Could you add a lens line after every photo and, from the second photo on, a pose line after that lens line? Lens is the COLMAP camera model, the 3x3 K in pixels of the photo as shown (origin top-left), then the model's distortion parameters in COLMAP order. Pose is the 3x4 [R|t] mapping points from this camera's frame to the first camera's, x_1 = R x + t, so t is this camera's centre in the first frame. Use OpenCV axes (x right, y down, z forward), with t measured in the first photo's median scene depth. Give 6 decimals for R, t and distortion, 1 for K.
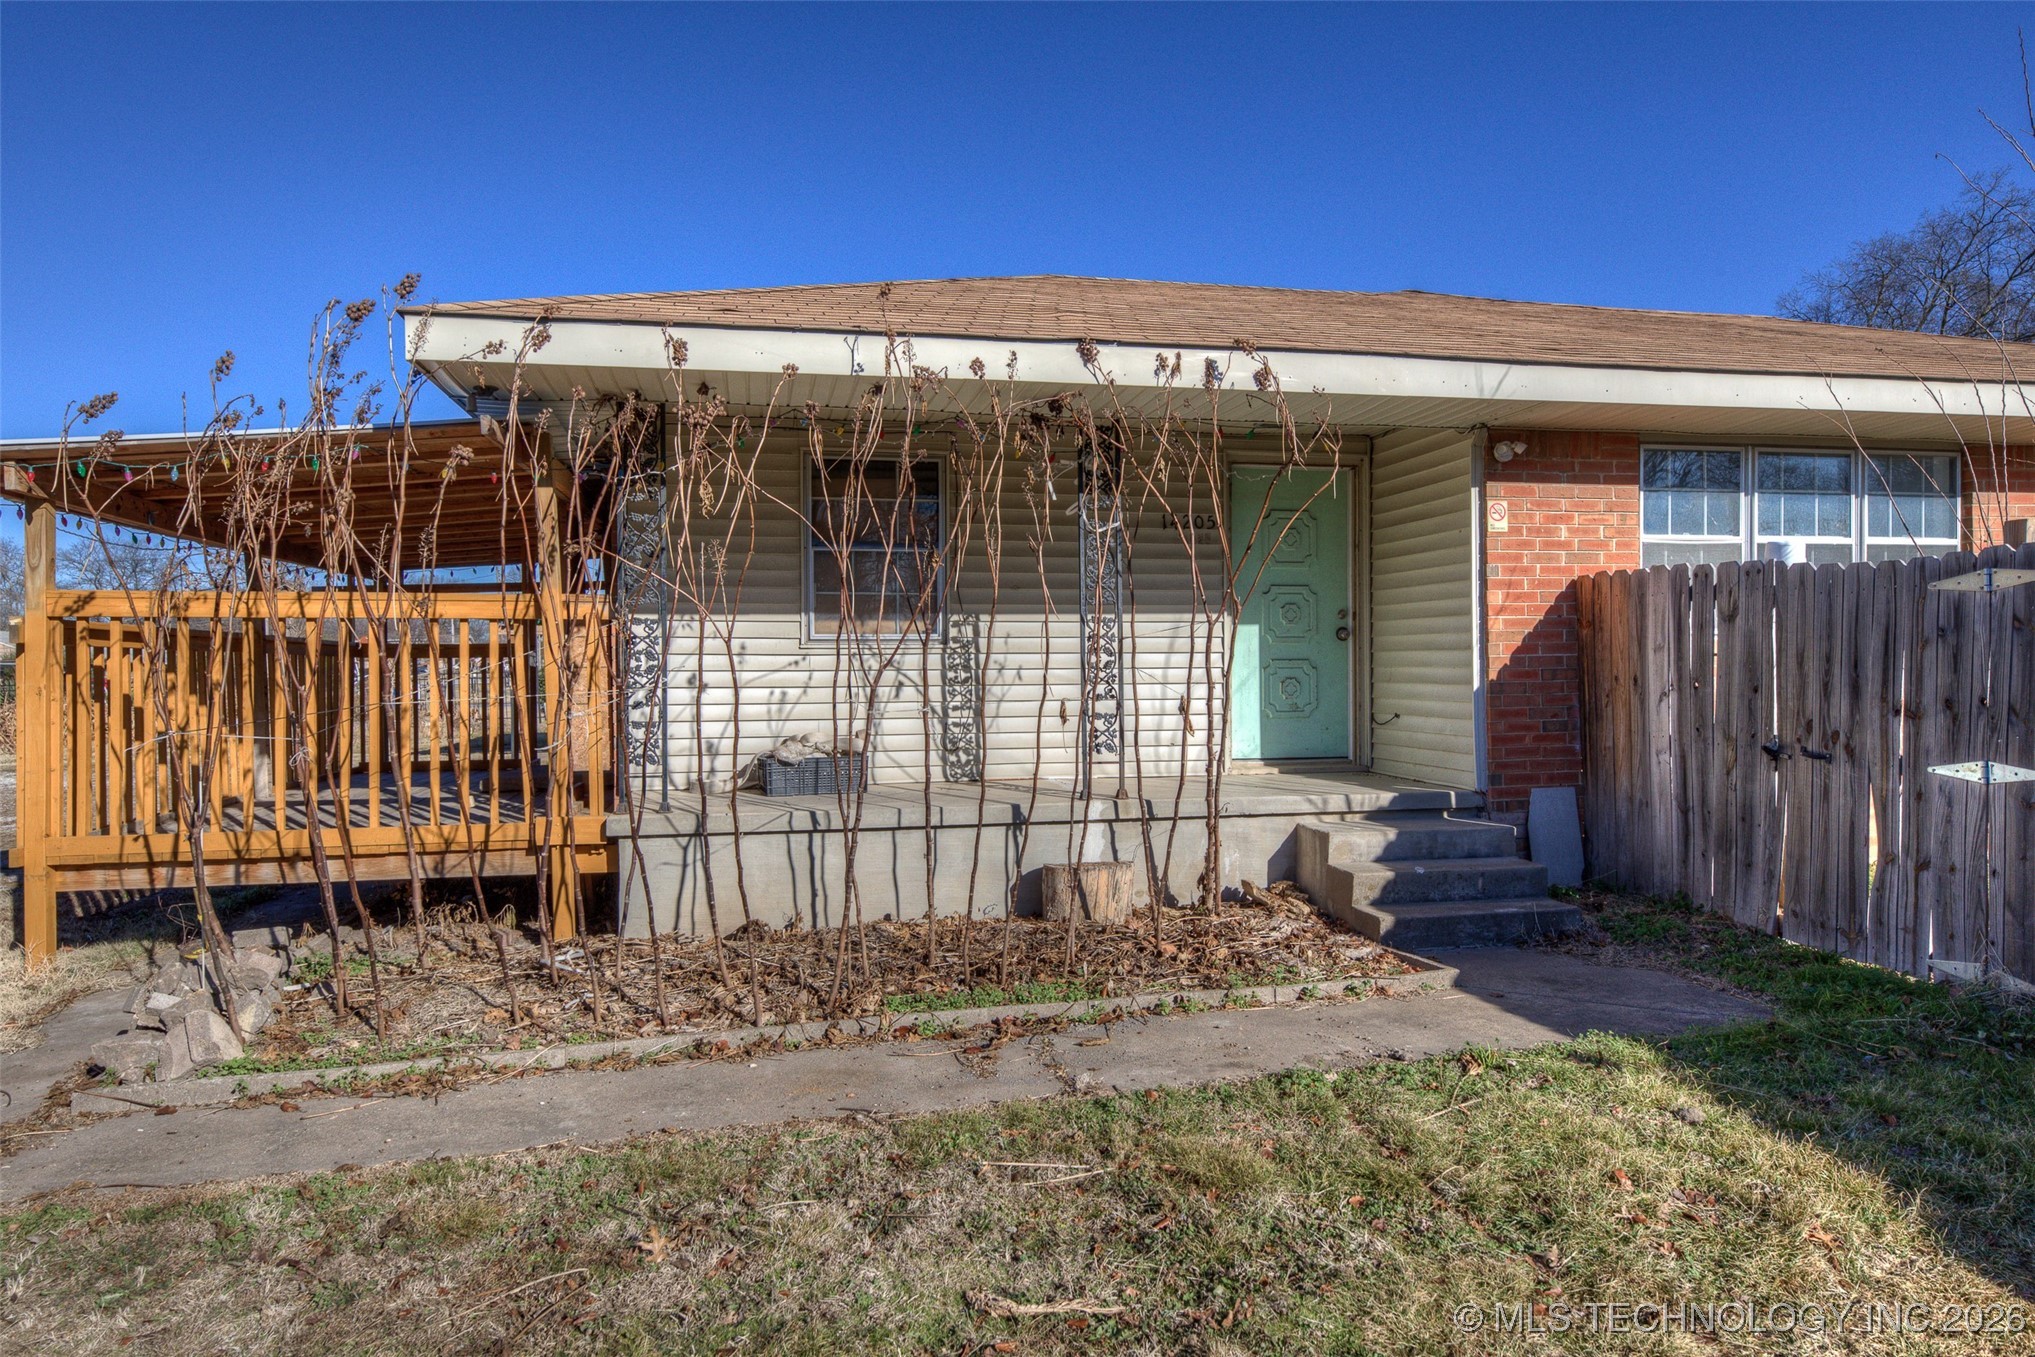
lens RADIAL K [[1204.7, 0, 1017.5], [0, 1204.7, 678.5], [0, 0, 1]] dist [0.024141, -0.000320]
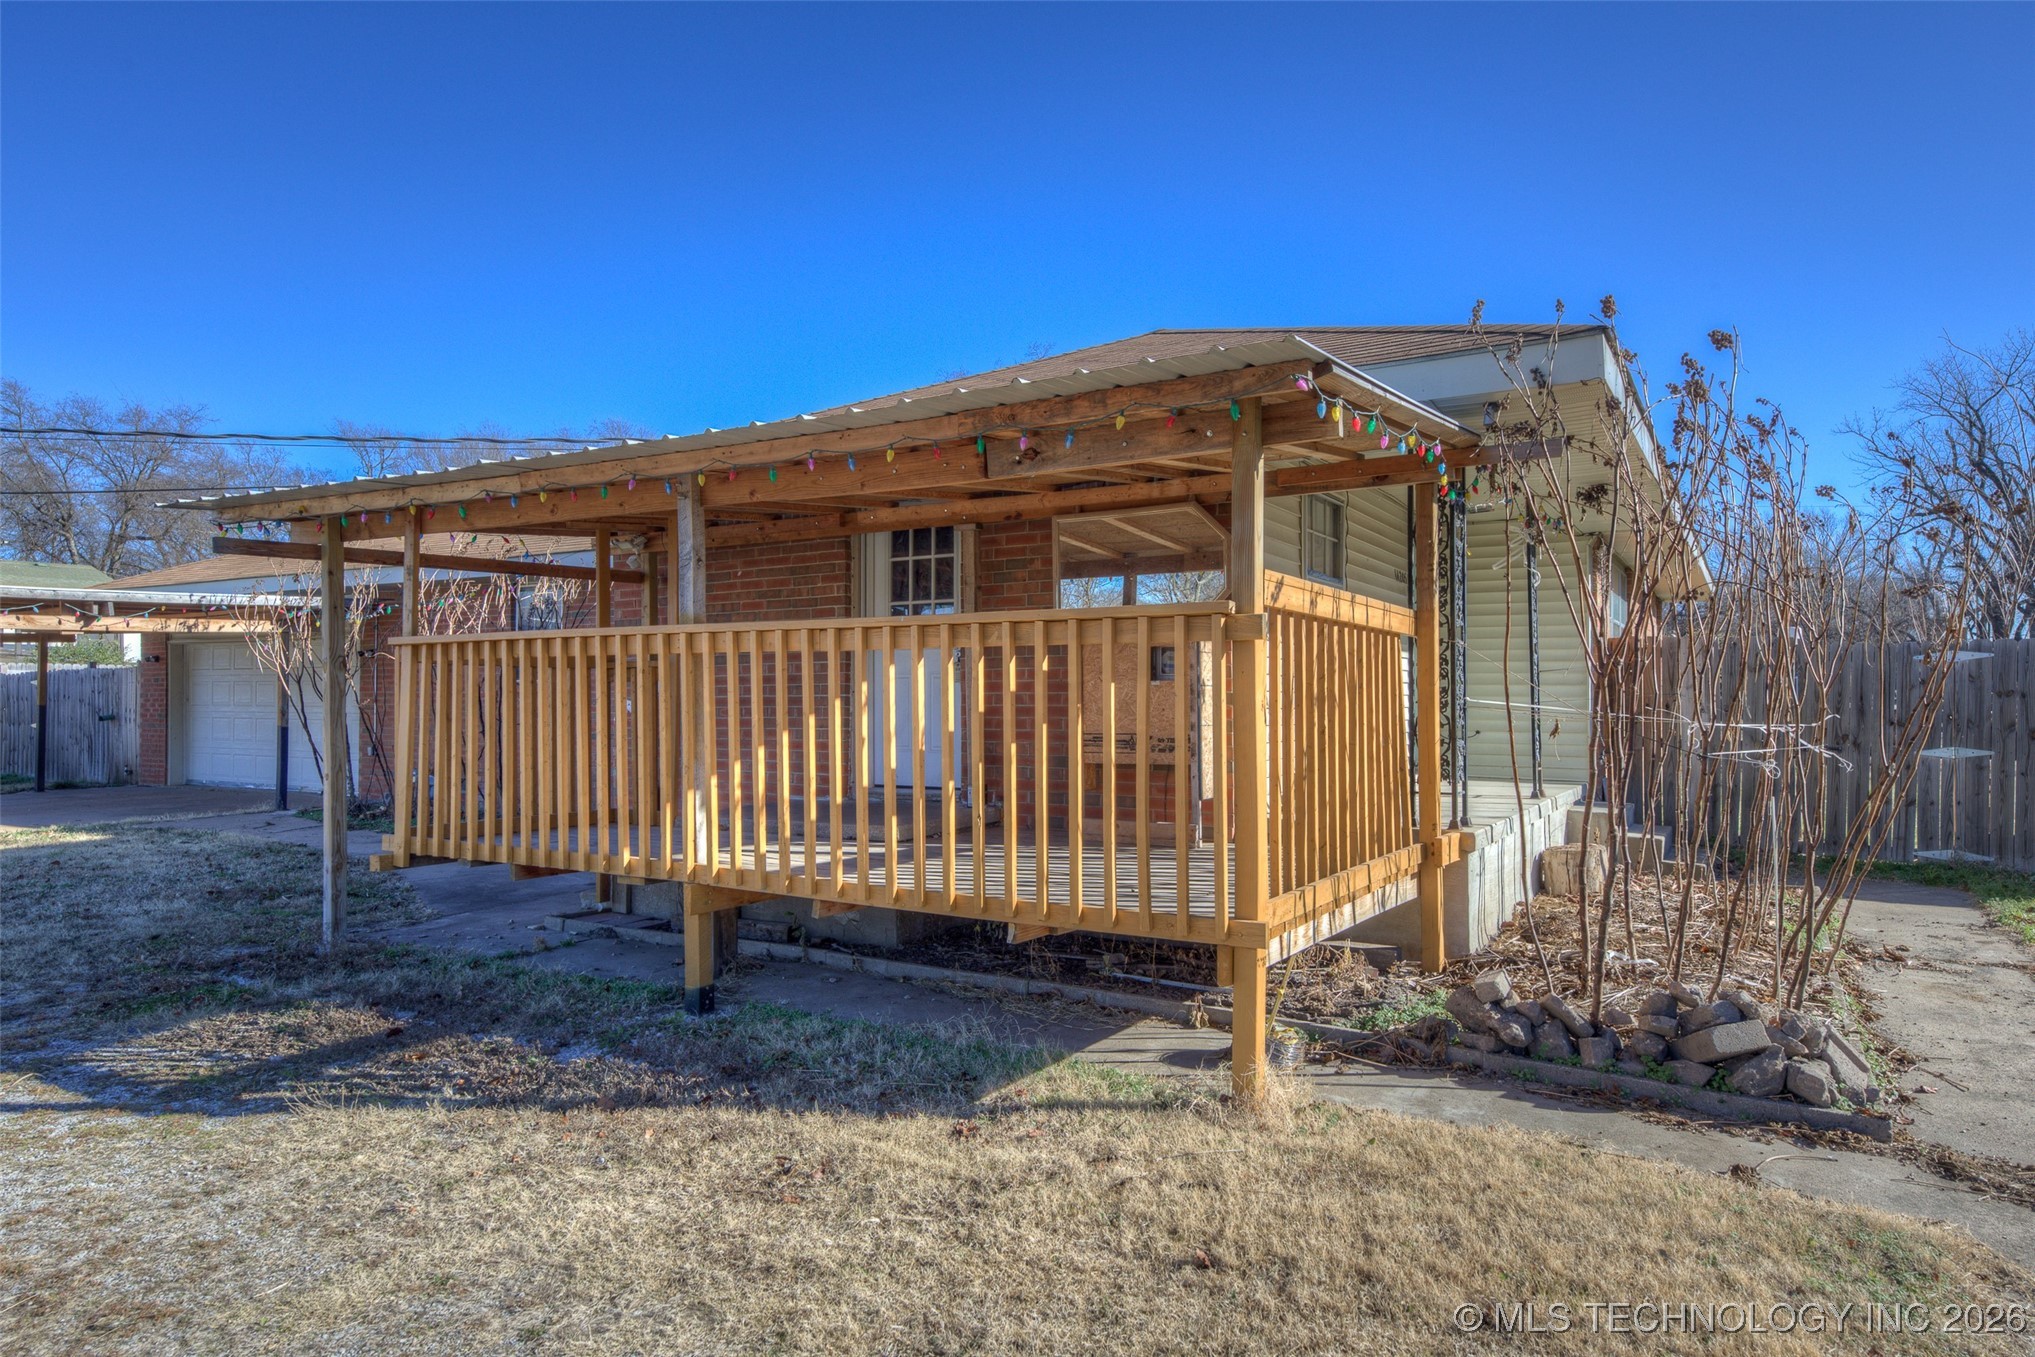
lens RADIAL K [[1221.5, 0, 1017.5], [0, 1221.5, 678.5], [0, 0, 1]] dist [0.033653, -0.000111]
pose [[0.688460, 0.022662, 0.724920, -1.417932], [-0.003308, 0.999599, -0.028108, 0.014331], [-0.725267, 0.016953, 0.688259, 0.579395]]
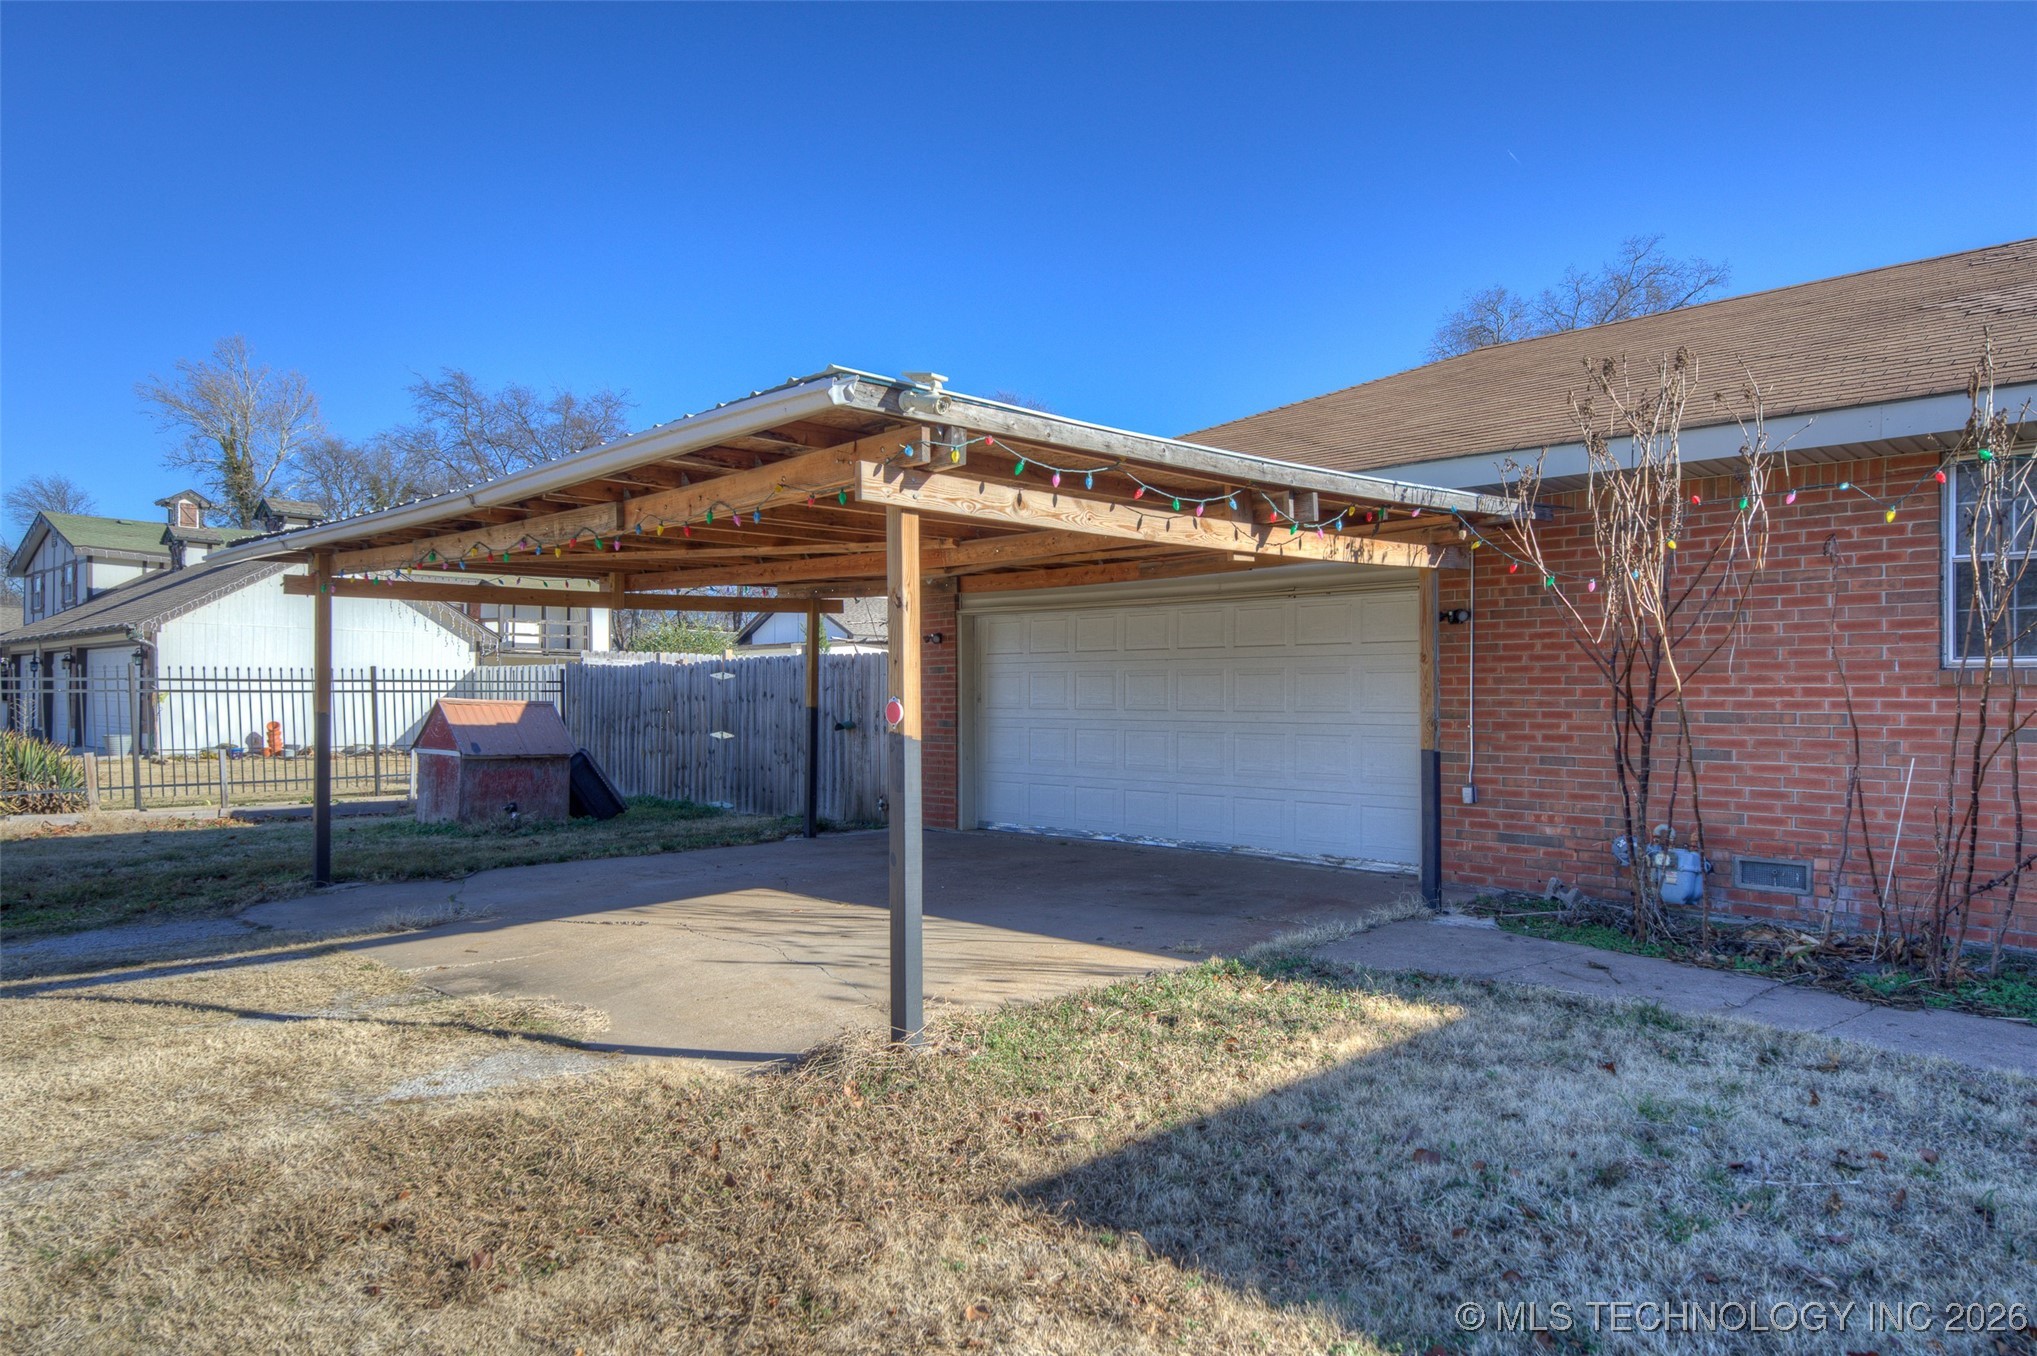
lens RADIAL K [[1318.8, 0, 1018.5], [0, 1318.8, 678.0], [0, 0, 1]] dist [0.052071, -0.000884]
pose [[0.837063, 0.026038, 0.546486, -1.745470], [-0.011172, 0.999472, -0.030510, 0.016150], [-0.546992, 0.019433, 0.836912, 2.452688]]
